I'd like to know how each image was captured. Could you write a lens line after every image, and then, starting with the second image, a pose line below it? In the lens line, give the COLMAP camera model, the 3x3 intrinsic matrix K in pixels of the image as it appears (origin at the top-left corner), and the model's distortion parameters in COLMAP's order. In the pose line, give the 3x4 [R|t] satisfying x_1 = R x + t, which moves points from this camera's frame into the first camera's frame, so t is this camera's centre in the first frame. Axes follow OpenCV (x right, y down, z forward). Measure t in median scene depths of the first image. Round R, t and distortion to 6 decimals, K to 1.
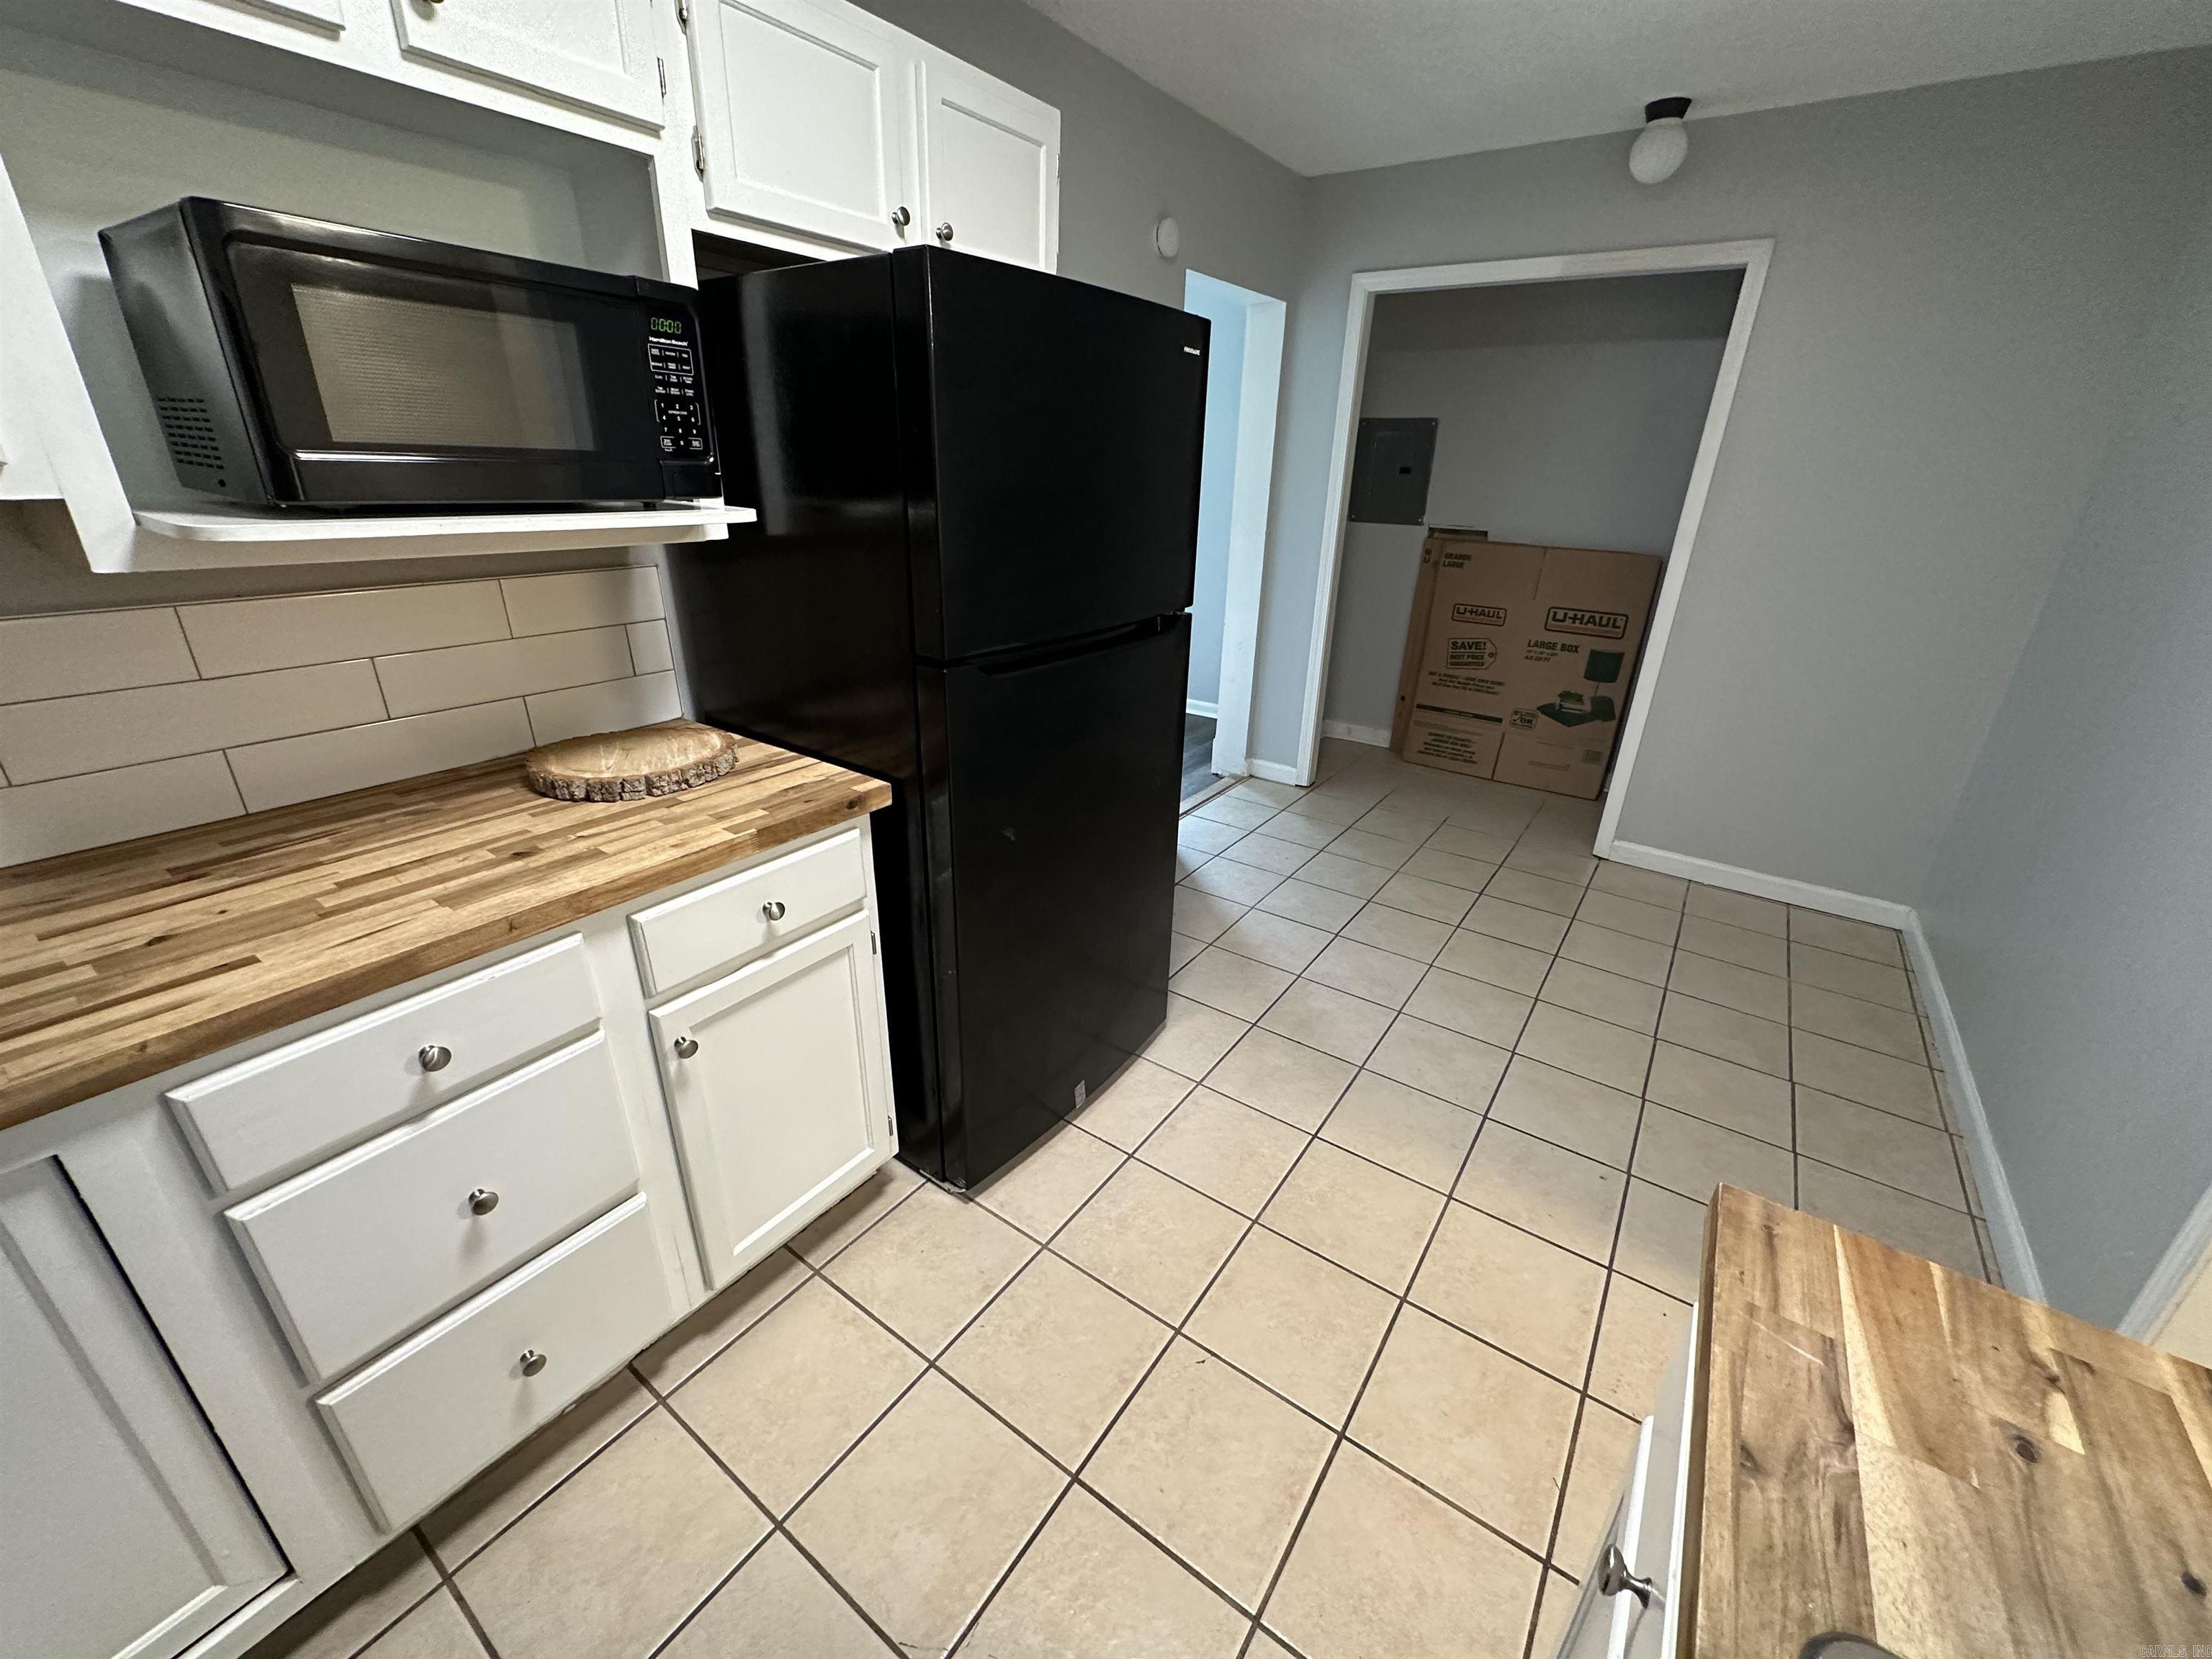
lens RADIAL K [[880.5, 0, 1106.0], [0, 880.5, 829.5], [0, 0, 1]] dist [-0.000547, -0.000268]
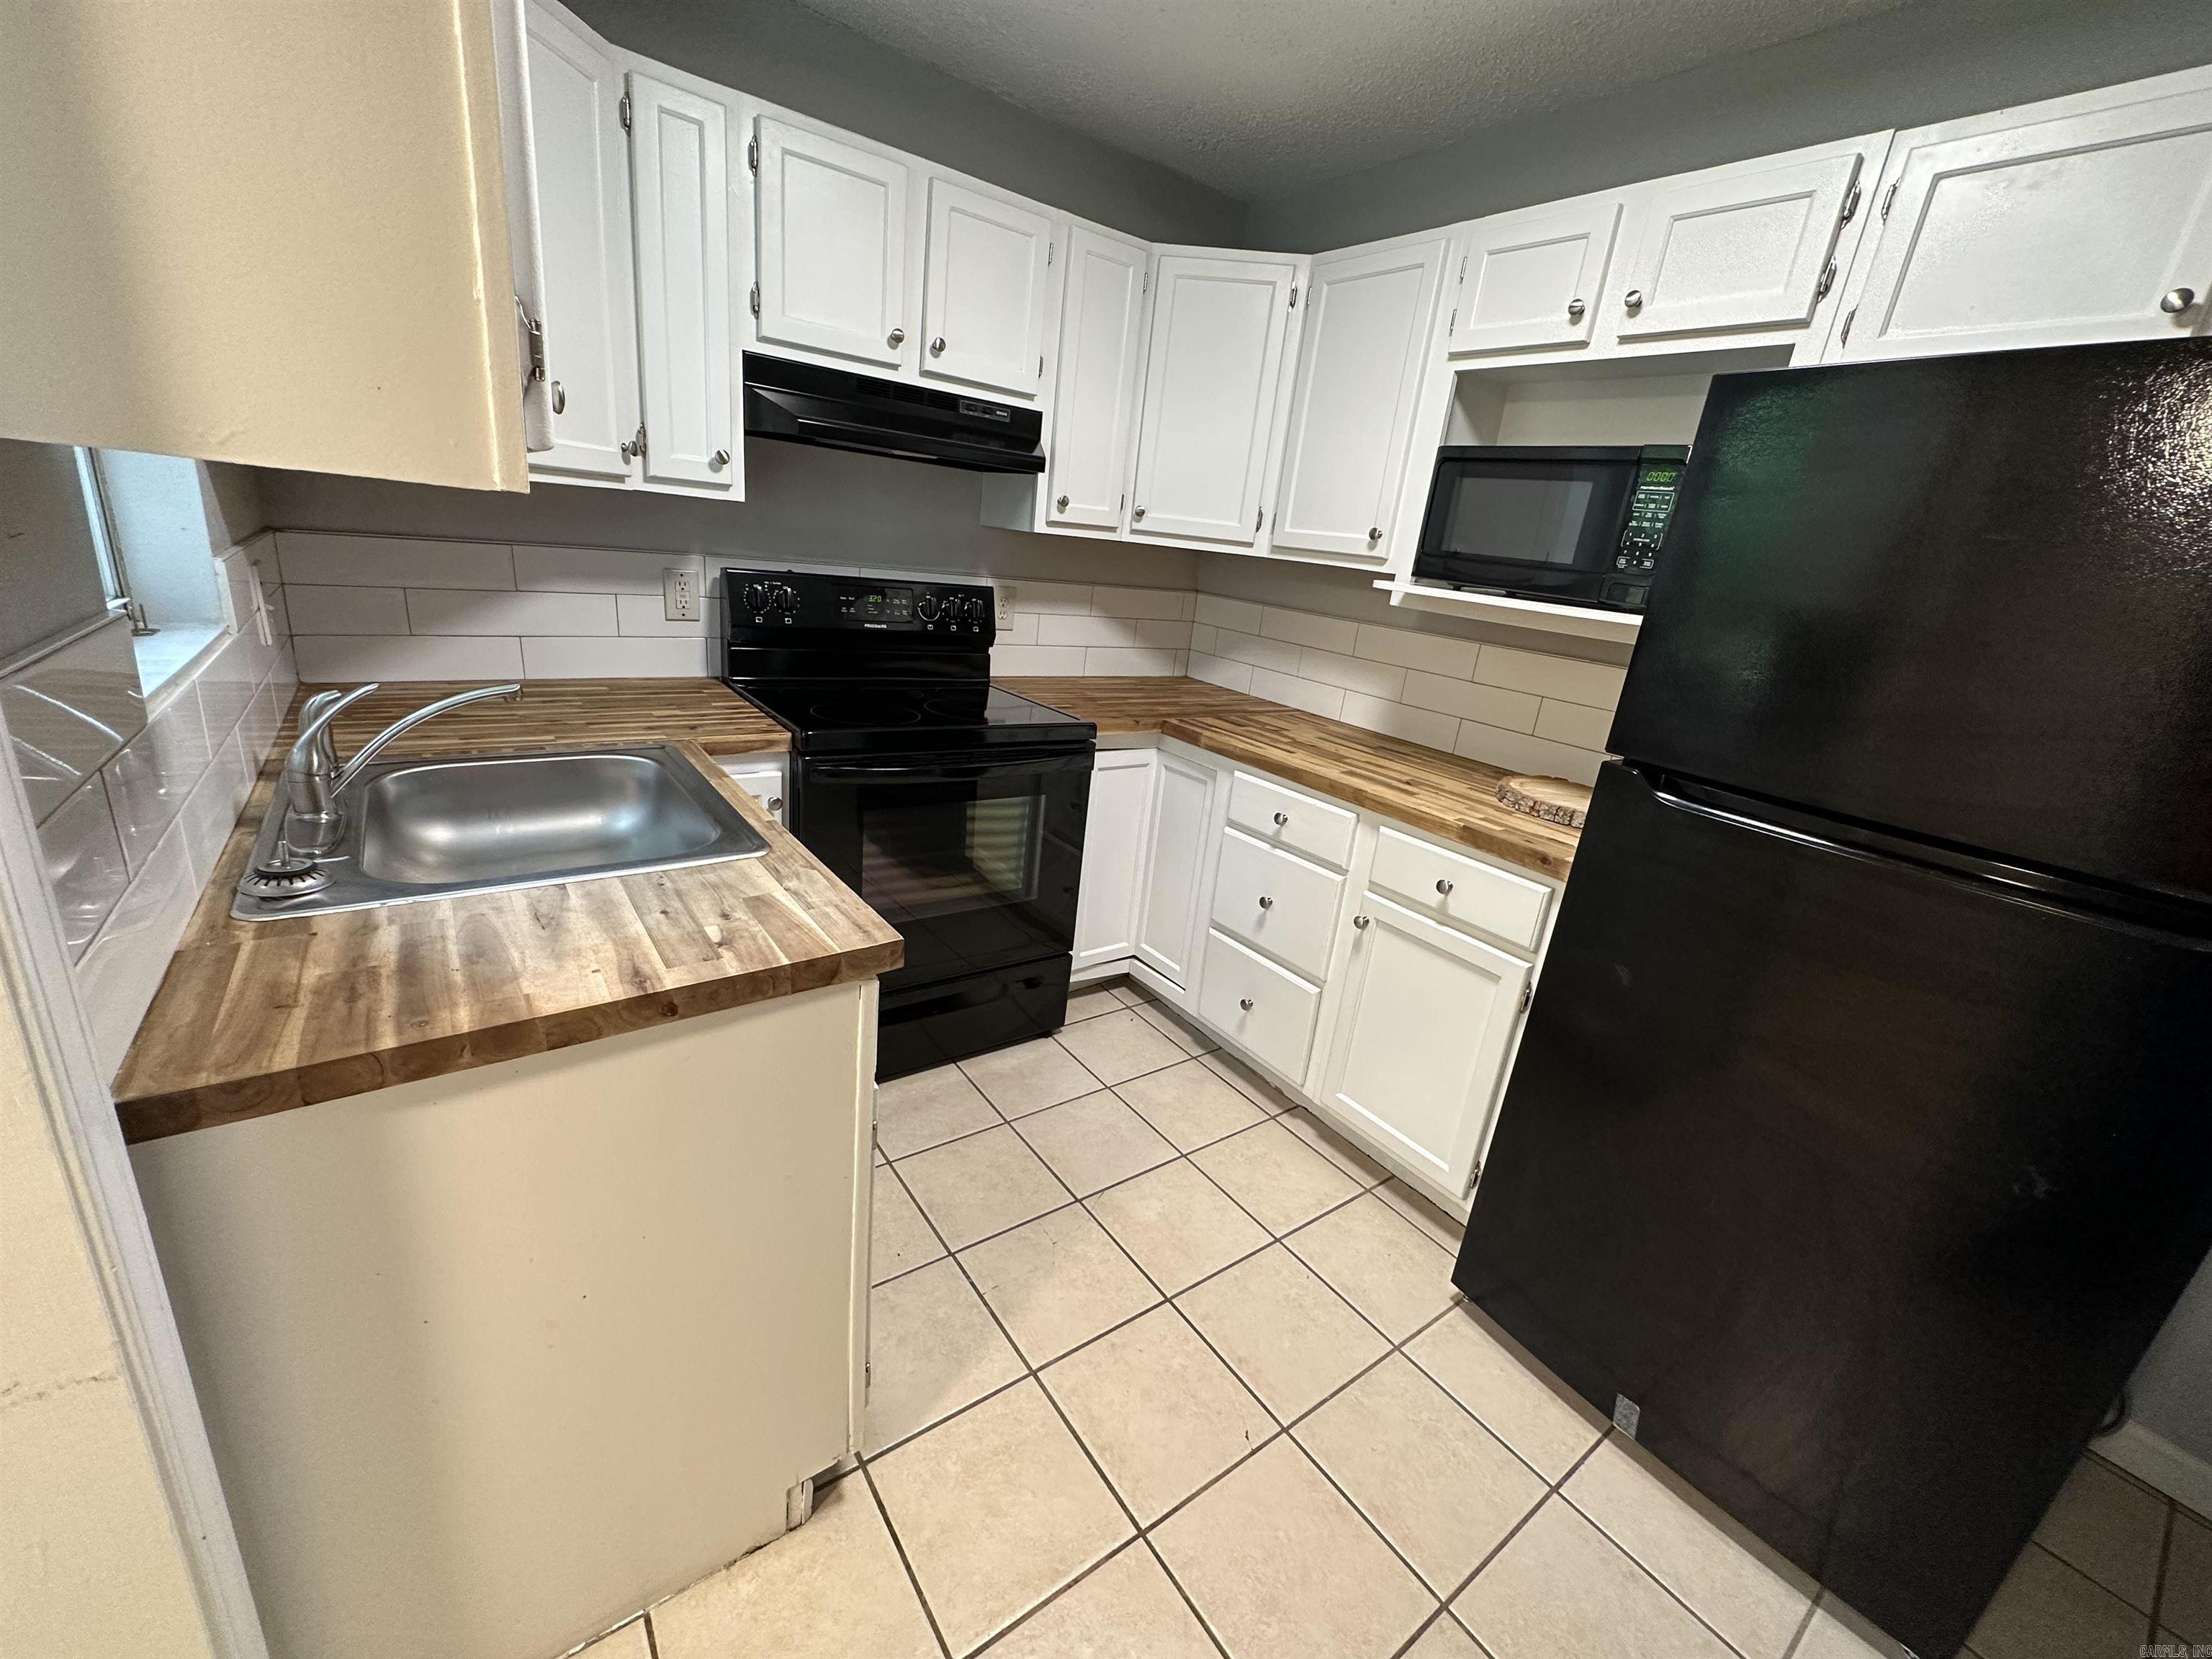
lens RADIAL K [[885.1, 0, 1106.0], [0, 885.1, 829.5], [0, 0, 1]] dist [-0.002285, -0.000486]
pose [[-0.311783, 0.240933, -0.919099, 1.052168], [-0.473362, 0.799339, 0.370116, -0.243985], [0.823845, 0.550462, -0.135172, 0.765921]]
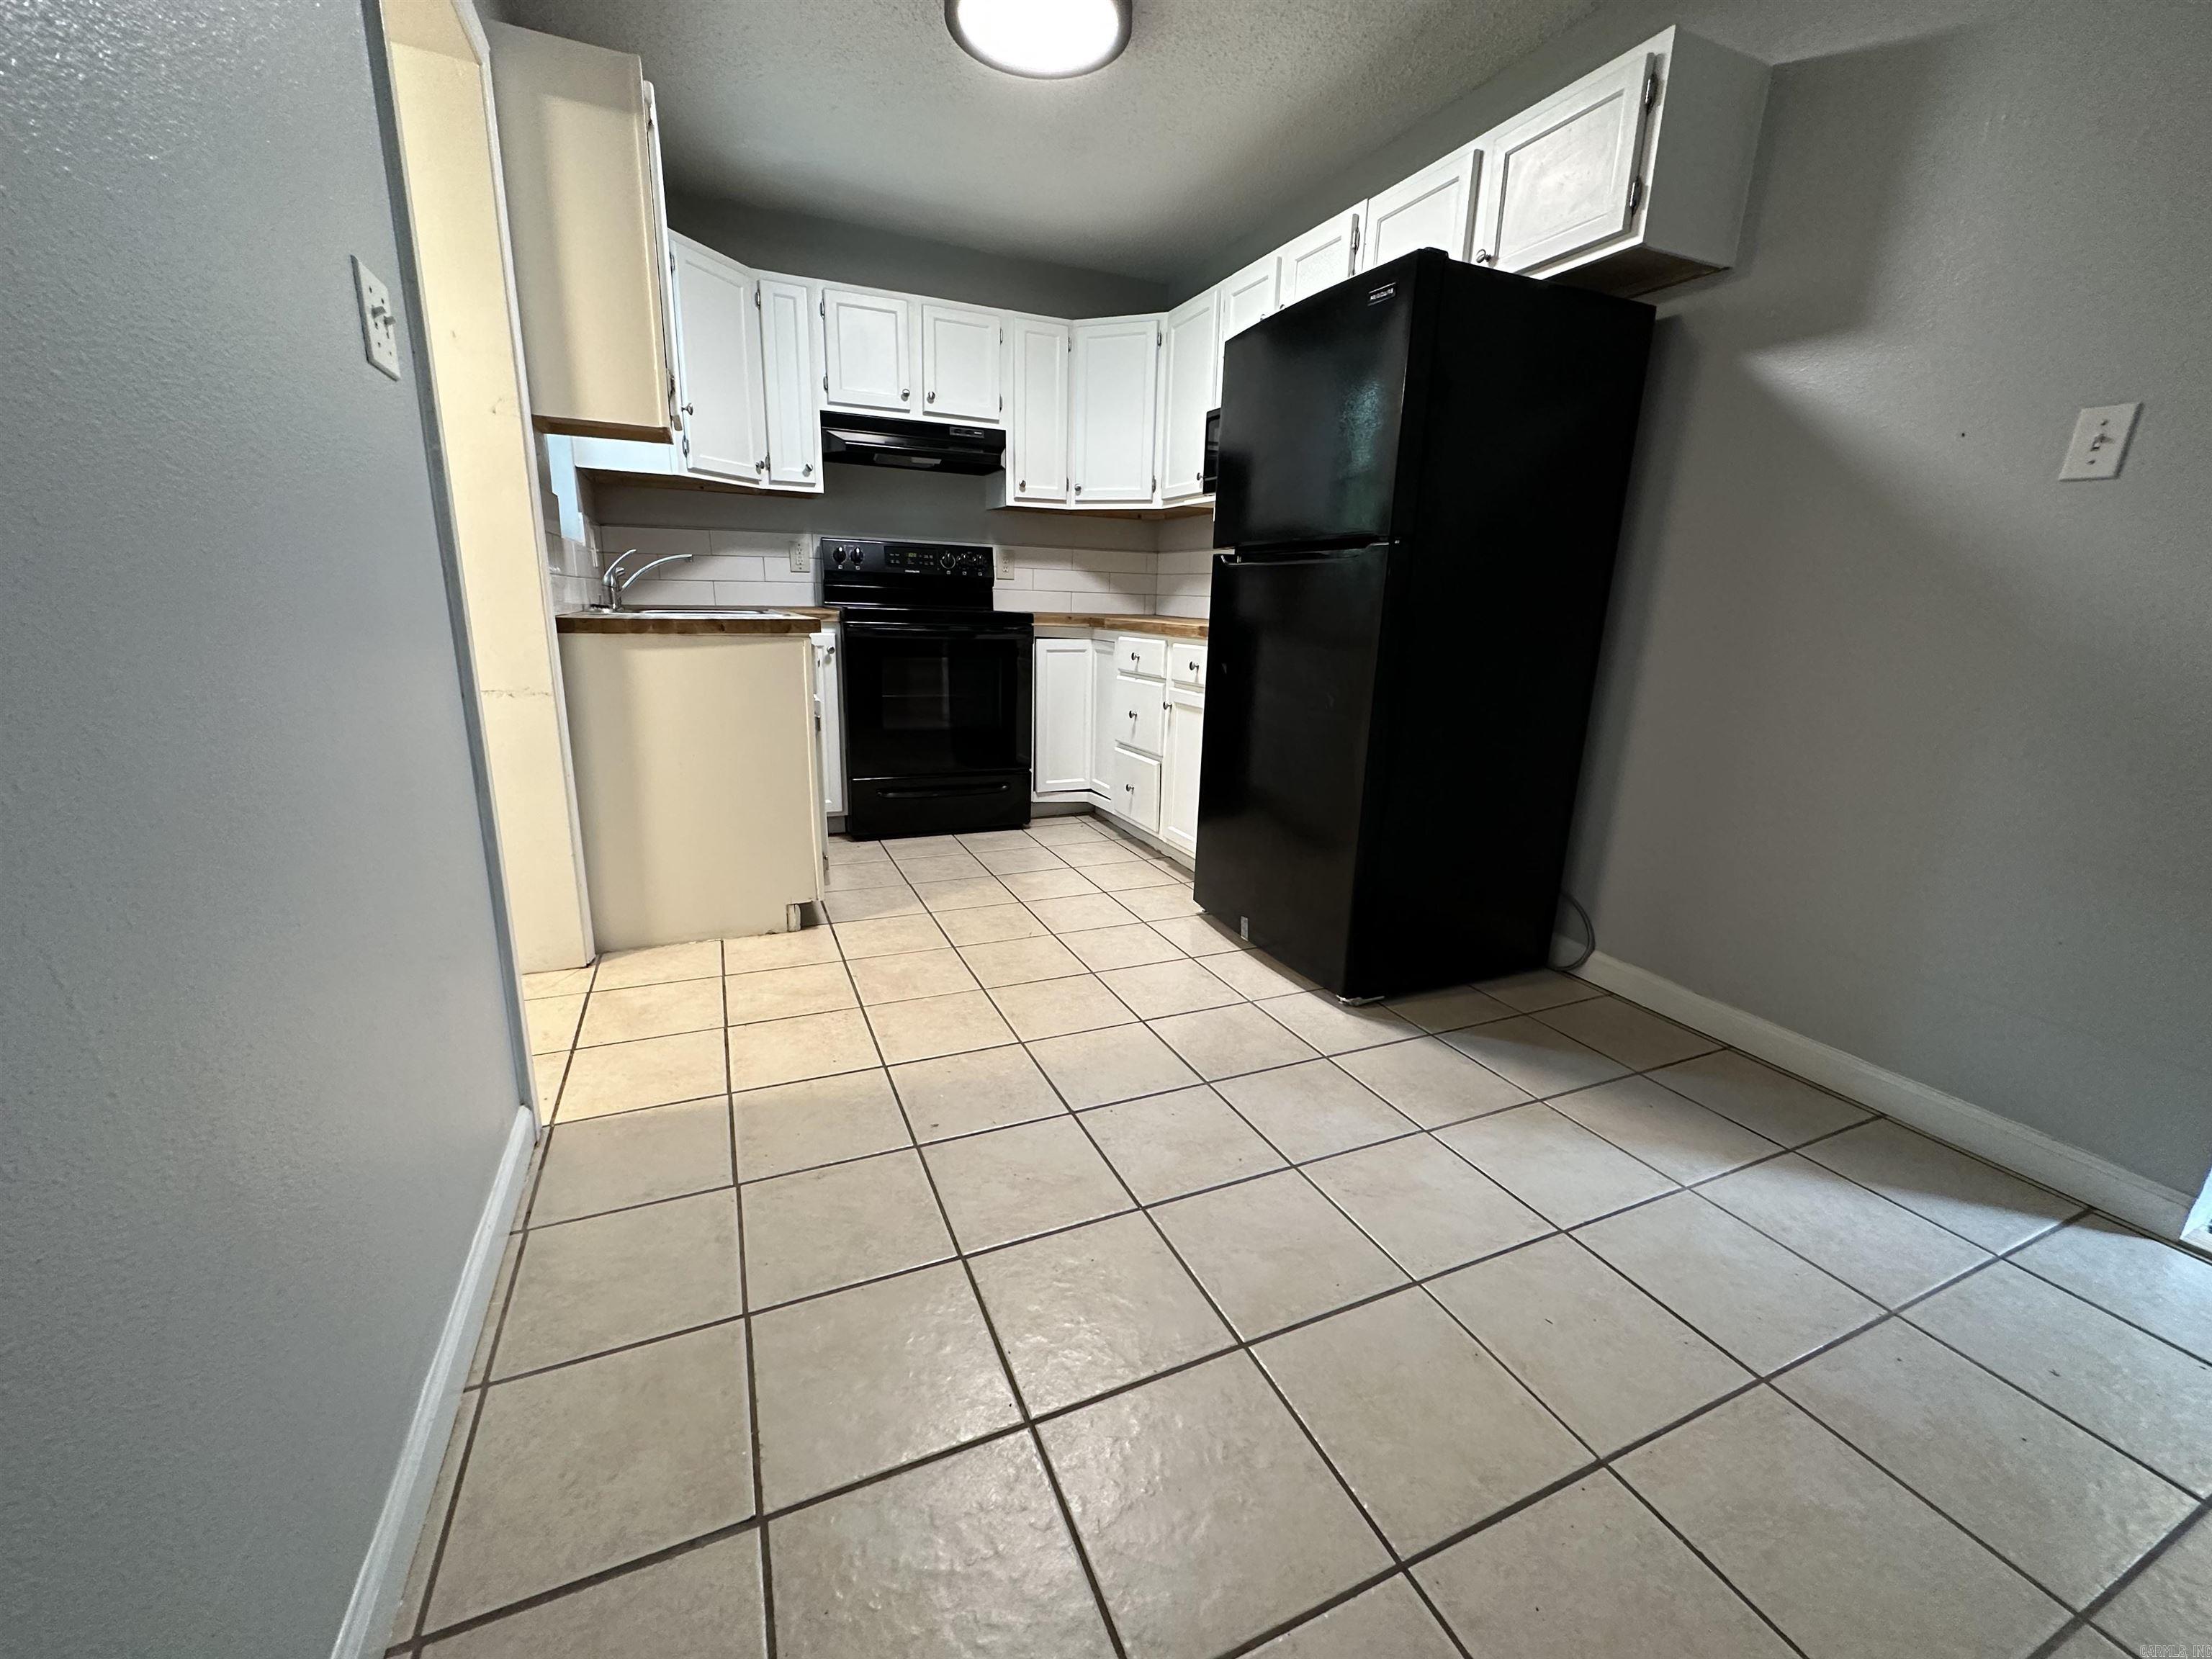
lens RADIAL K [[894.4, 0, 1106.0], [0, 894.4, 829.5], [0, 0, 1]] dist [0.001201, 0.000084]
pose [[-0.512753, 0.174442, -0.840628, 1.780069], [-0.372784, 0.836784, 0.401029, -0.402666], [0.773380, 0.519001, -0.364034, 1.979567]]
